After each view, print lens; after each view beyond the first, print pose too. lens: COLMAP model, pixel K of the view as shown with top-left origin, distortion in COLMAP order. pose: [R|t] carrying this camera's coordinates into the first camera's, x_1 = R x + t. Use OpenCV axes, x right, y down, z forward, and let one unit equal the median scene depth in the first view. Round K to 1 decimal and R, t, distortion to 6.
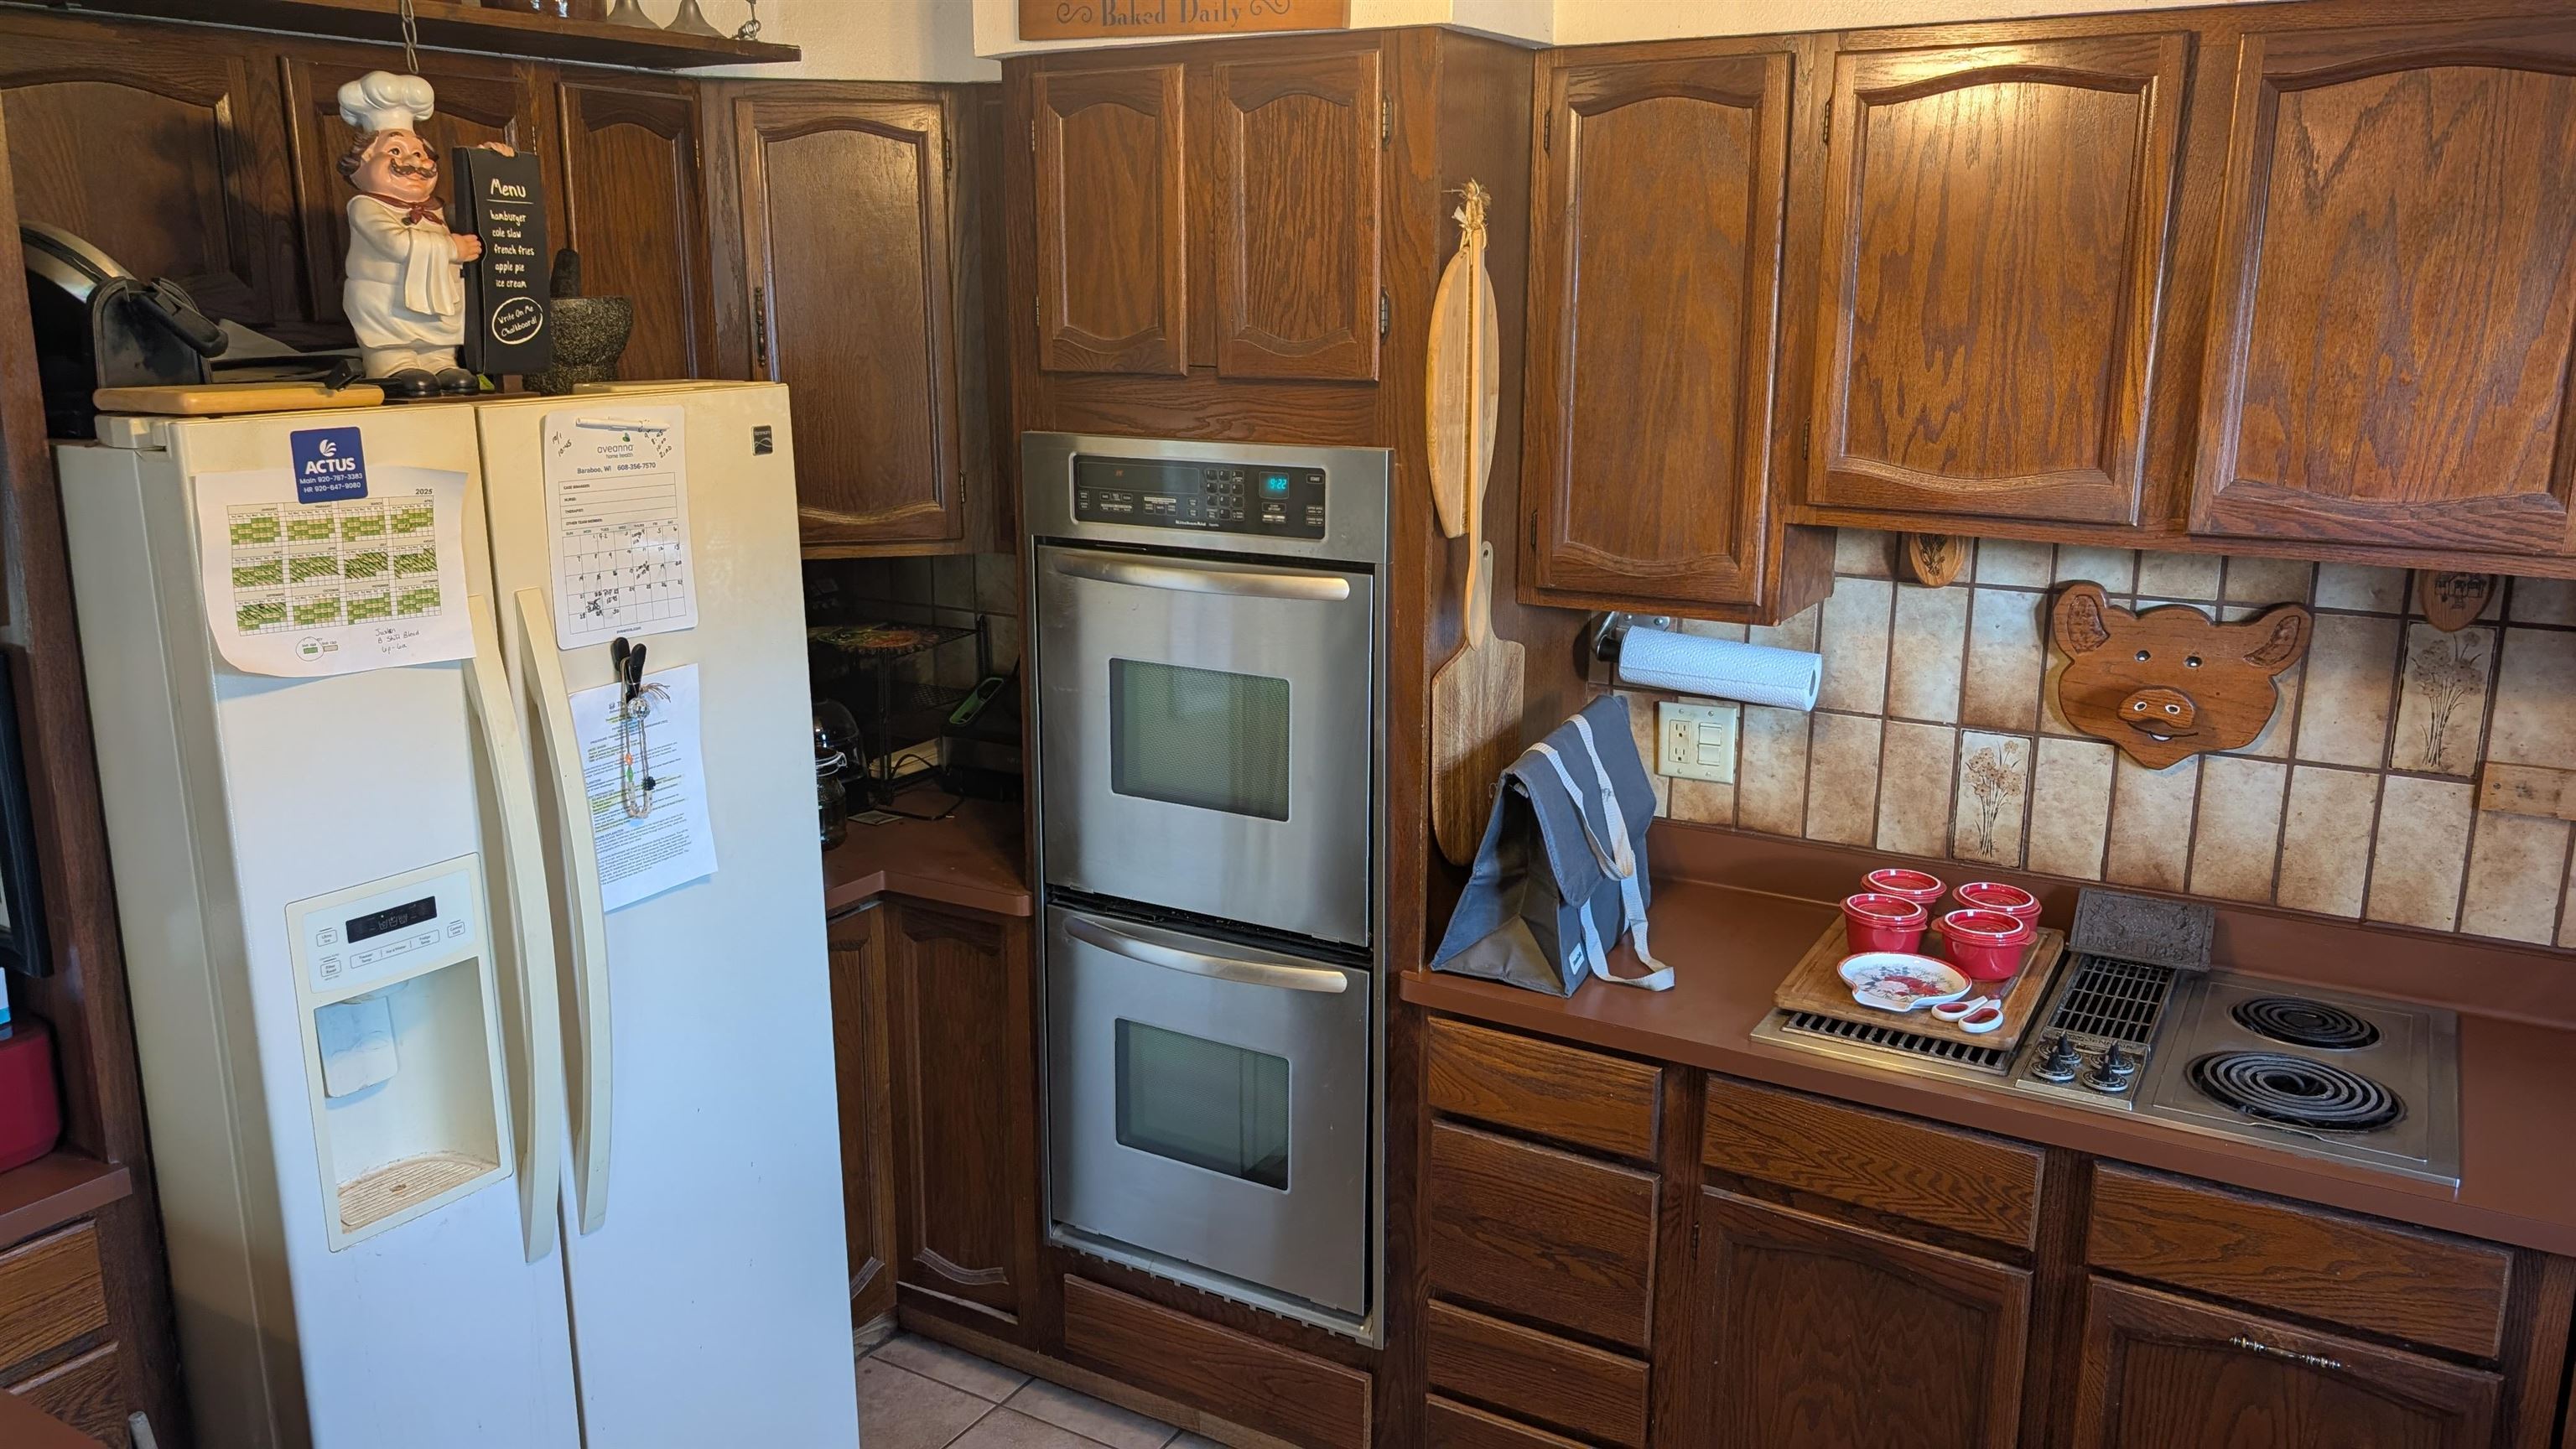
lens RADIAL K [[1865.6, 0, 1288.0], [0, 1865.6, 724.5], [0, 0, 1]] dist [0.028090, -0.047934]
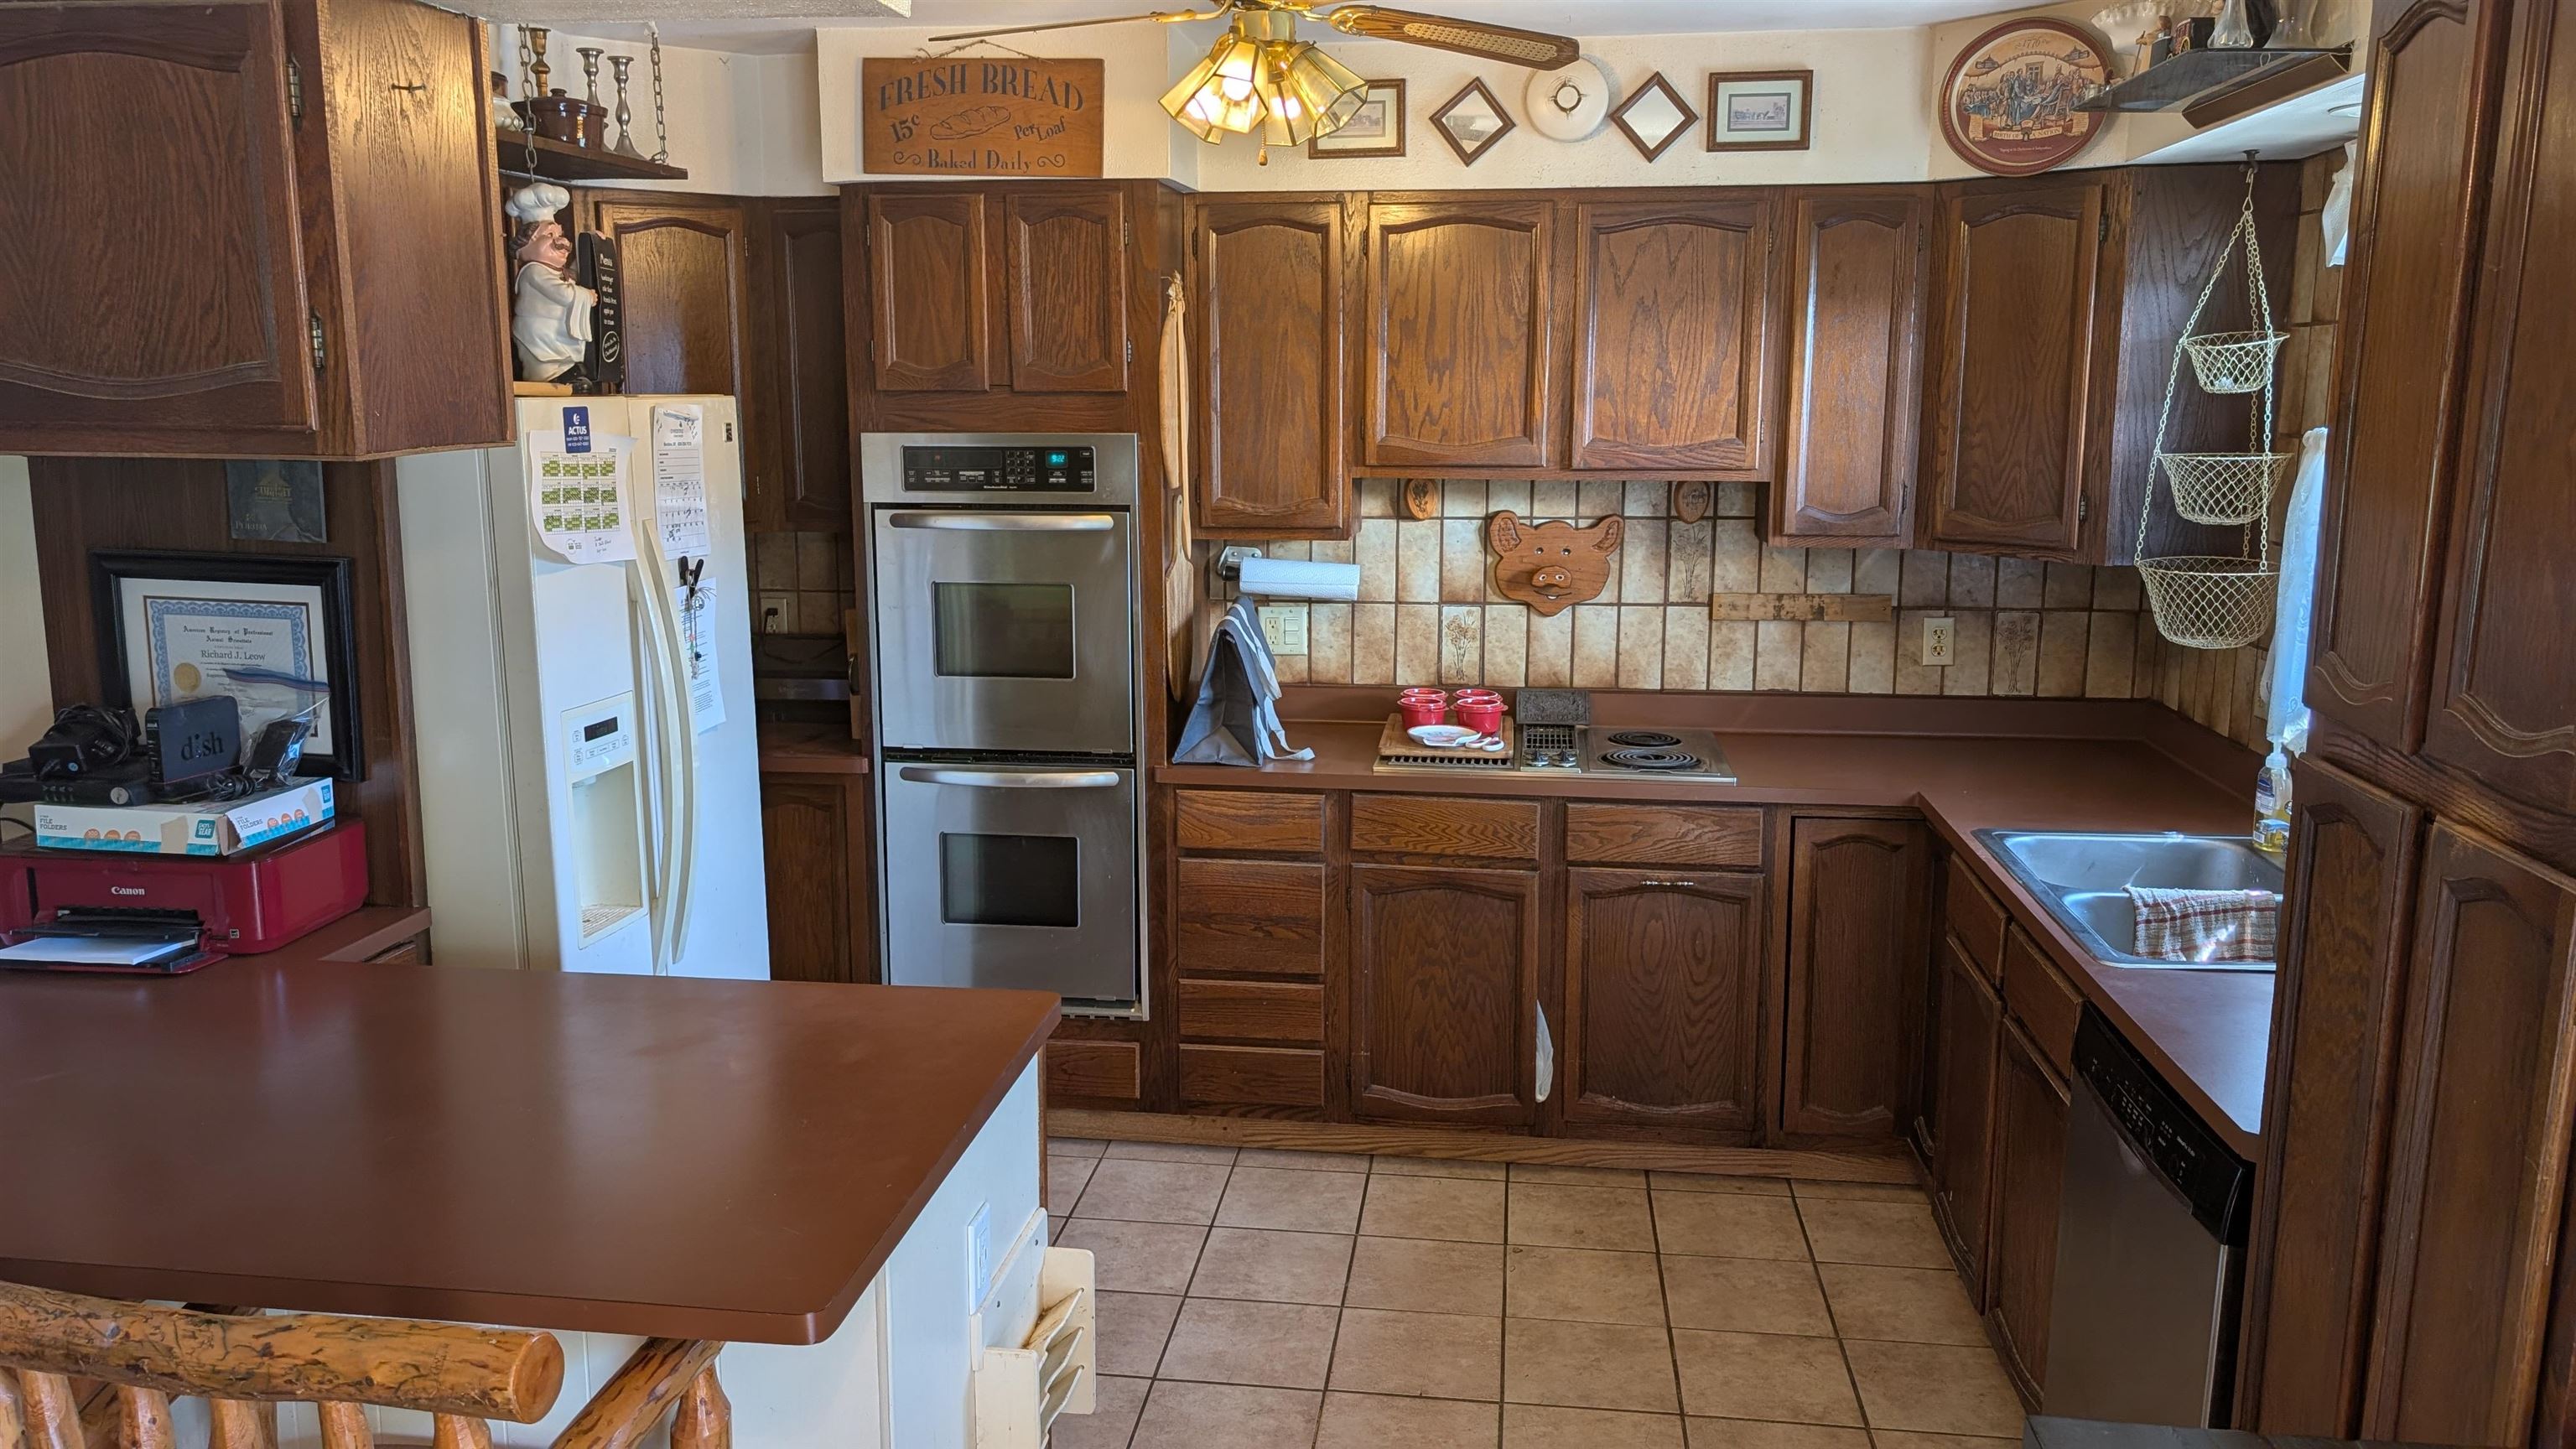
lens RADIAL K [[1865.6, 0, 1288.0], [0, 1865.6, 724.5], [0, 0, 1]] dist [0.028090, -0.047934]
pose [[0.918660, -0.069673, 0.388858, -0.468142], [0.090409, 0.995280, -0.035257, 0.172361], [-0.384566, 0.067546, 0.920623, -0.525278]]
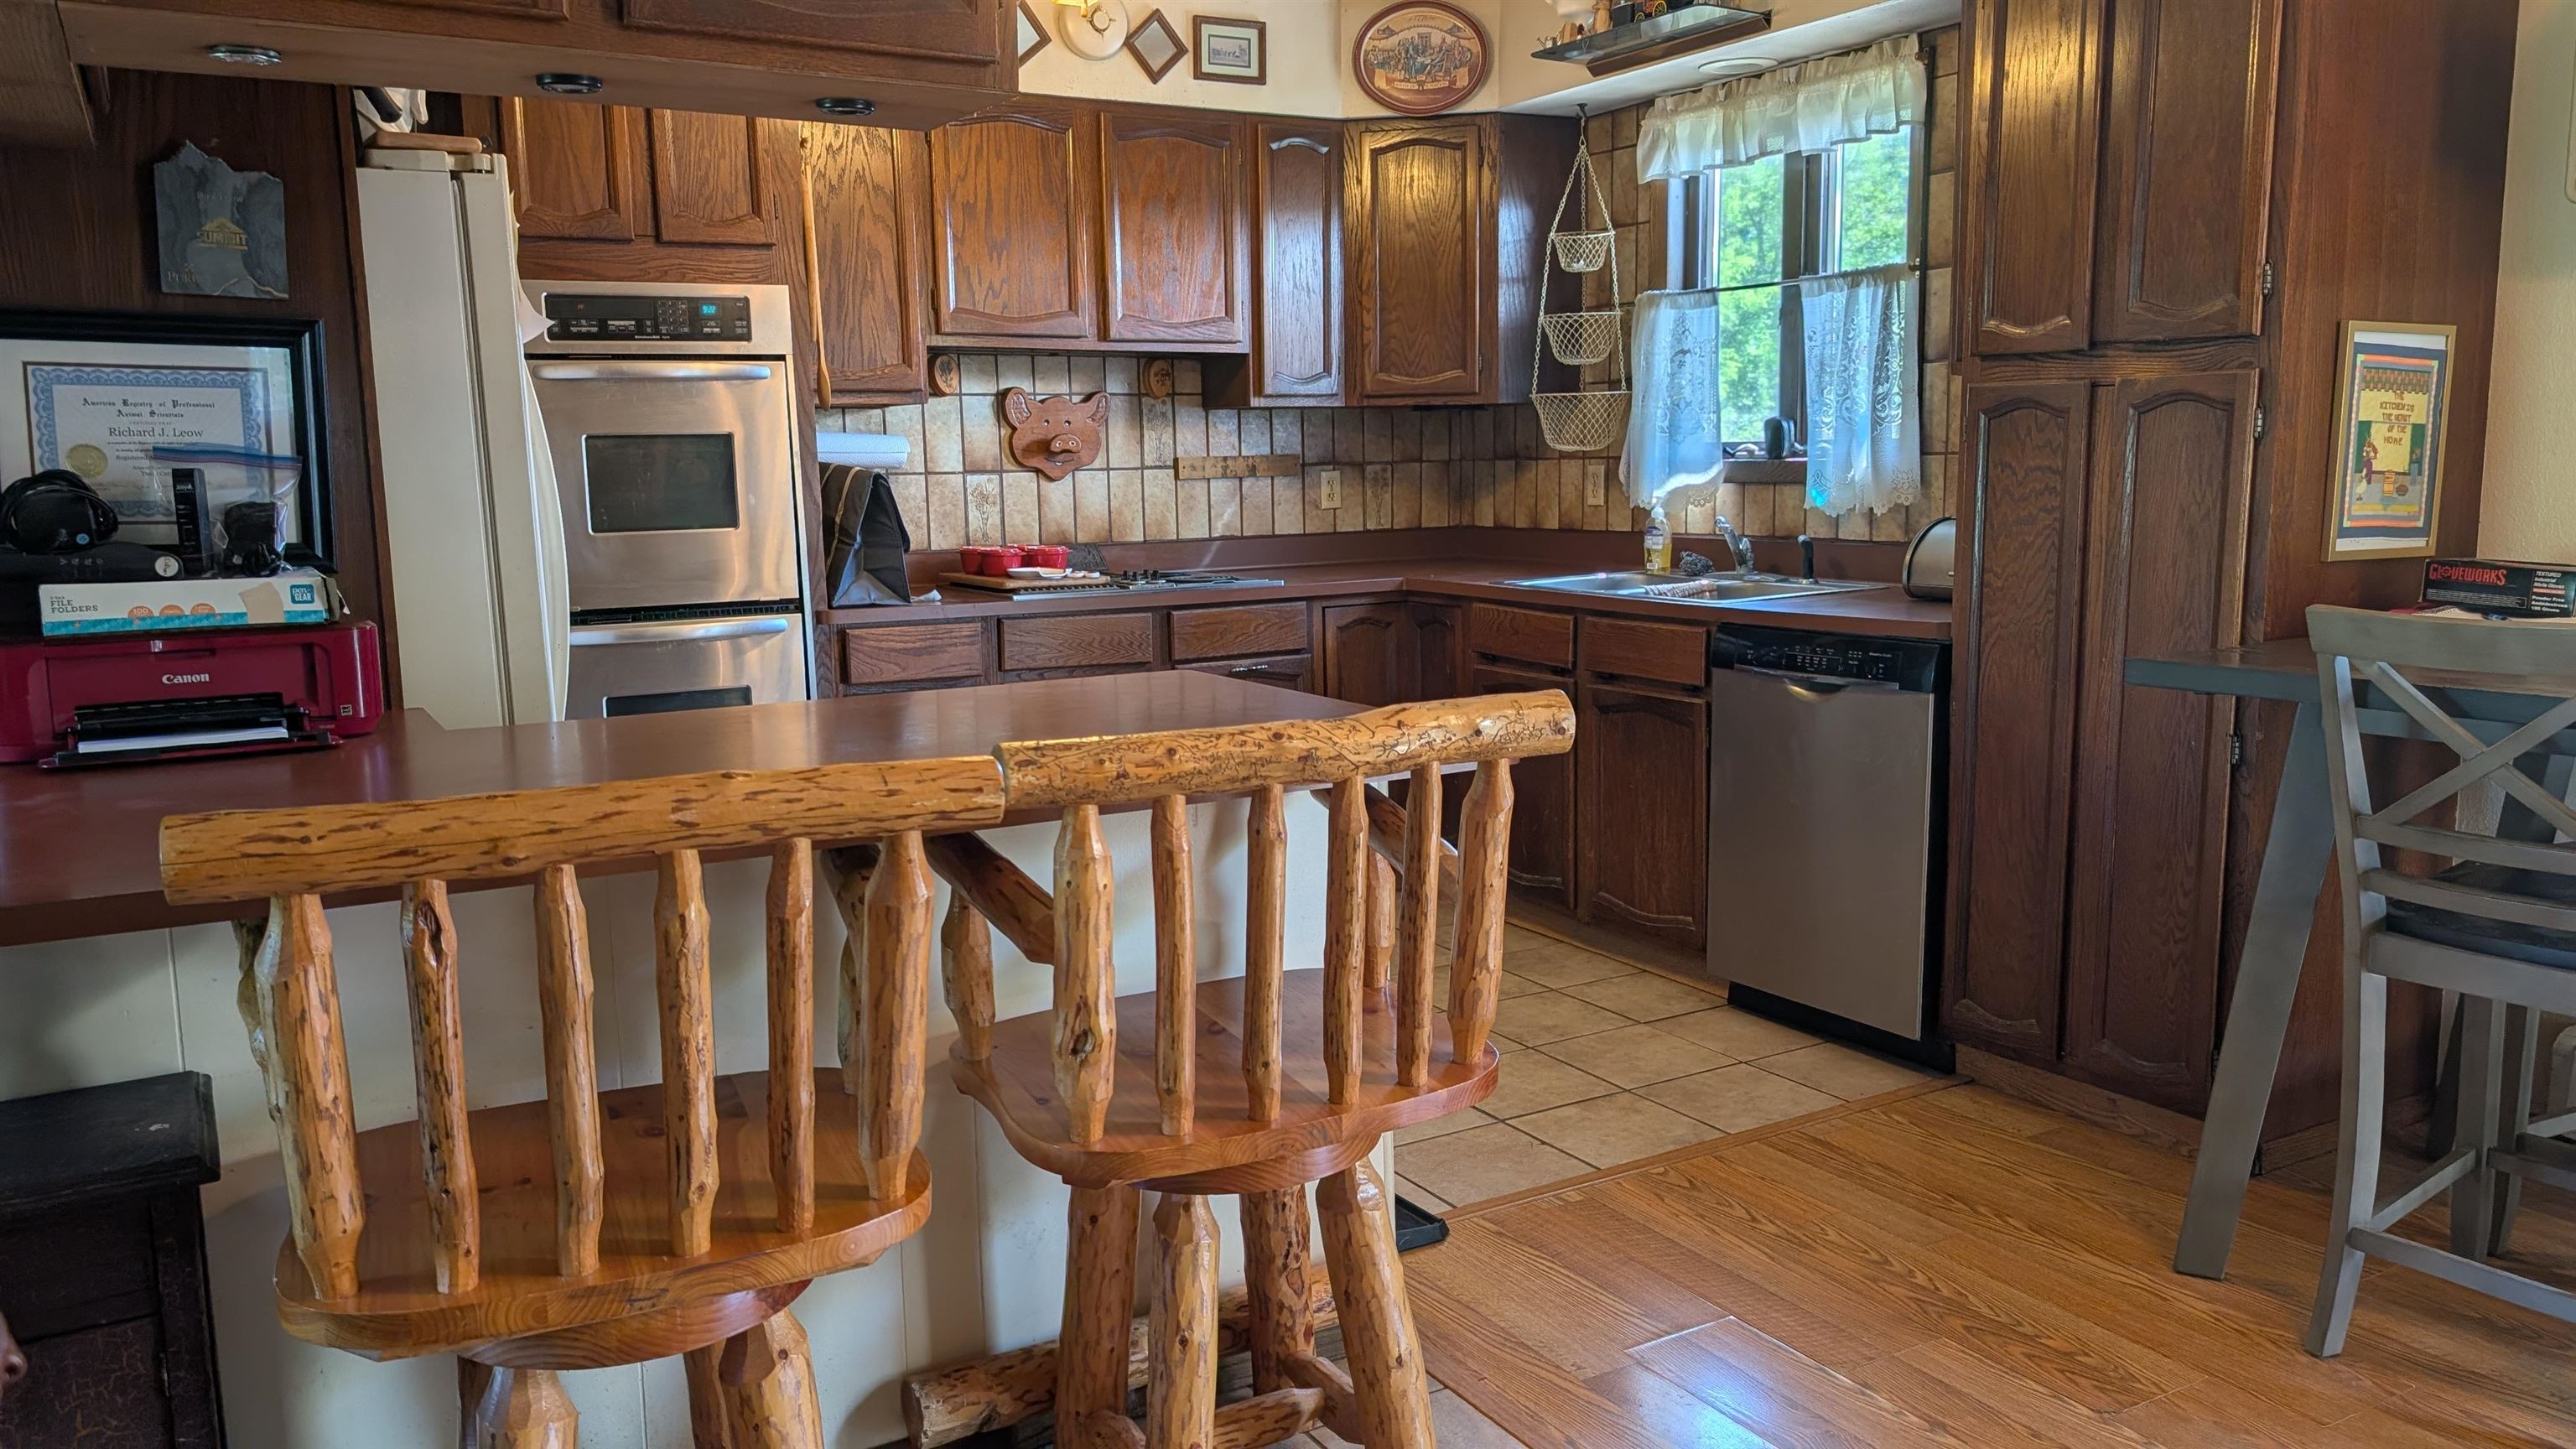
lens RADIAL K [[1865.6, 0, 1288.0], [0, 1865.6, 724.5], [0, 0, 1]] dist [0.028090, -0.047934]
pose [[0.481190, -0.134840, 0.866184, -1.246423], [0.220643, 0.974918, 0.029193, 0.289608], [-0.848394, 0.177070, 0.498872, -0.163045]]
